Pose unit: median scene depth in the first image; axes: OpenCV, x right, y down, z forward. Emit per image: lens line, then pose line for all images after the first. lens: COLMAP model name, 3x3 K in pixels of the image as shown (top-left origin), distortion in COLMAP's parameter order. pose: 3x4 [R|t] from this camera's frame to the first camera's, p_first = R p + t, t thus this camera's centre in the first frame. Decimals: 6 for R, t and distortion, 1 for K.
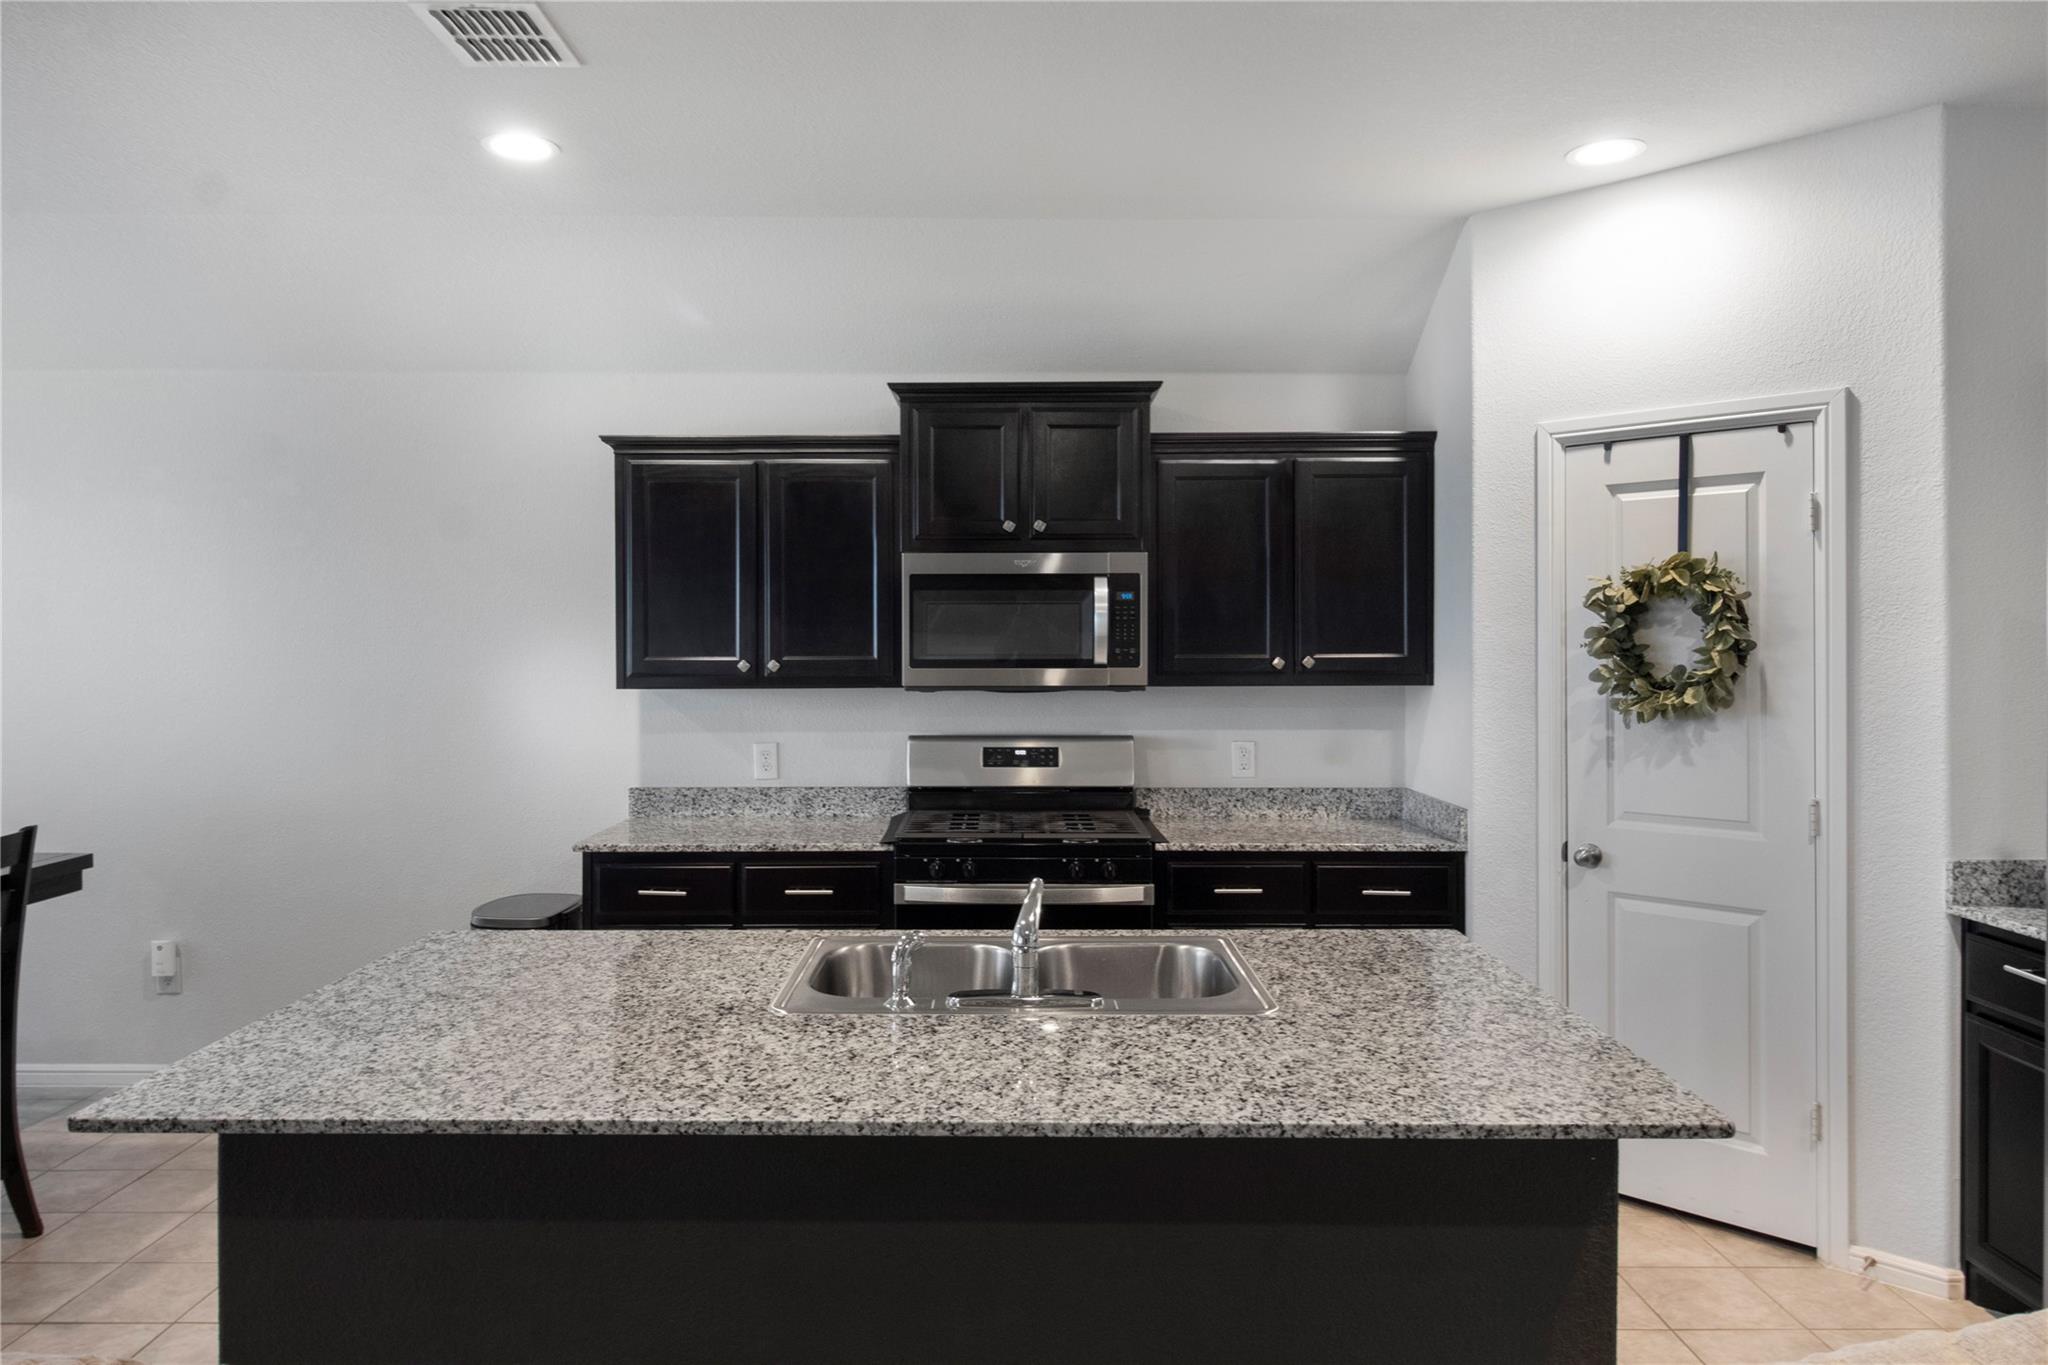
lens RADIAL K [[1390.6, 0, 1008.5], [0, 1390.6, 642.2], [0, 0, 1]] dist [0.017859, -0.002956]
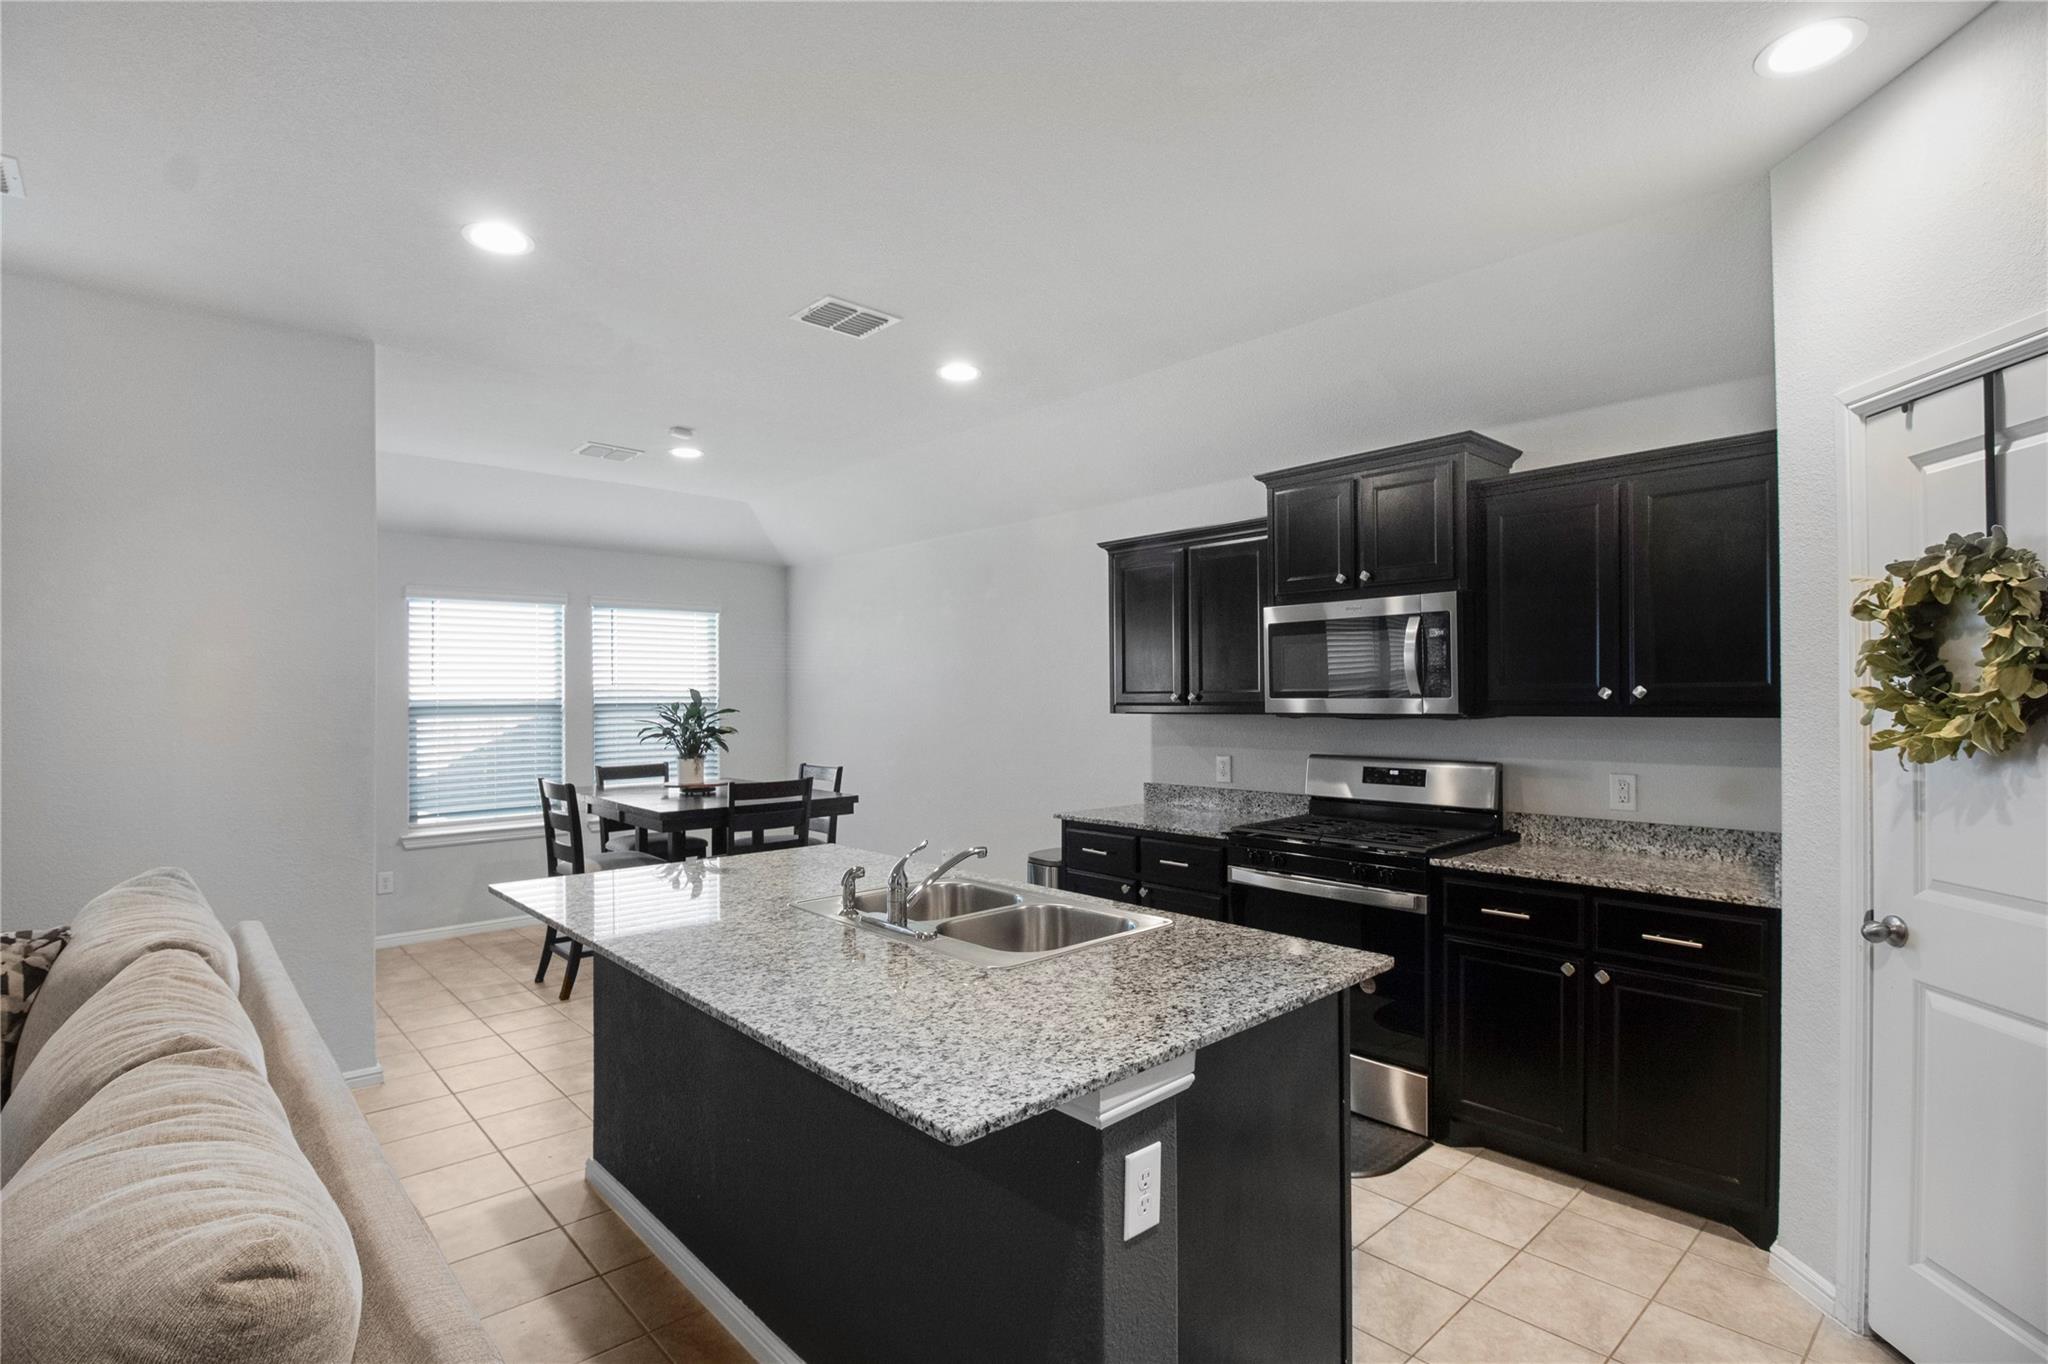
lens RADIAL K [[980.7, 0, 1019.3], [0, 980.7, 692.3], [0, 0, 1]] dist [-0.006517, -0.002831]
pose [[0.674821, -0.006491, -0.737953, 0.455094], [0.003060, 0.999977, -0.005998, 0.018678], [0.737975, 0.001789, 0.674825, 0.247115]]
